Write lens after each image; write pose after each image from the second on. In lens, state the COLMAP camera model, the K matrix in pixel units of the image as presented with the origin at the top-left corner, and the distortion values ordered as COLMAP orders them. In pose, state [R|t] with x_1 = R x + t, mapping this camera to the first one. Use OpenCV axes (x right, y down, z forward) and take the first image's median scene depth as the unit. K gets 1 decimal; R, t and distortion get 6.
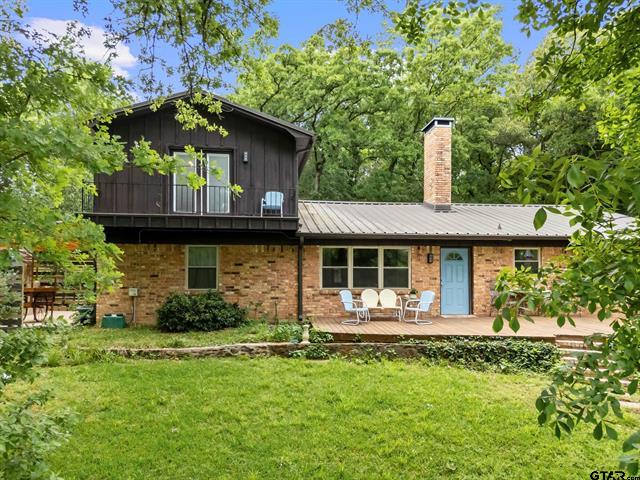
lens RADIAL K [[481.8, 0, 318.7], [0, 481.8, 273.9], [0, 0, 1]] dist [0.058115, -0.066313]
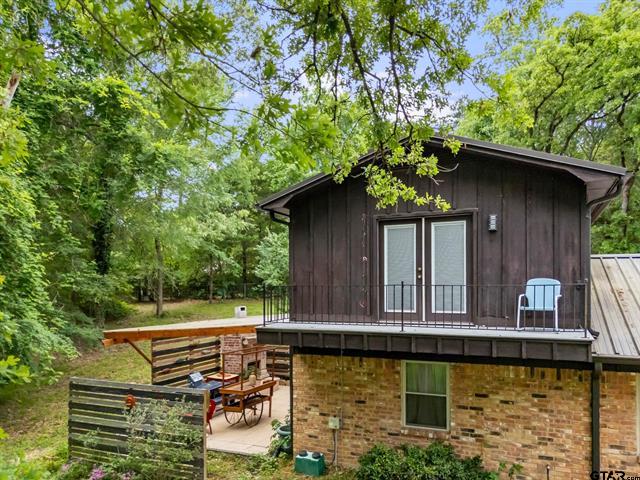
lens RADIAL K [[481.8, 0, 328.3], [0, 481.8, 289.4], [0, 0, 1]] dist [0.058115, -0.066313]
pose [[0.853608, 0.001335, -0.520915, -0.007905], [0.016594, 0.999420, 0.029753, -0.180115], [0.520652, -0.034041, 0.853090, 0.364406]]
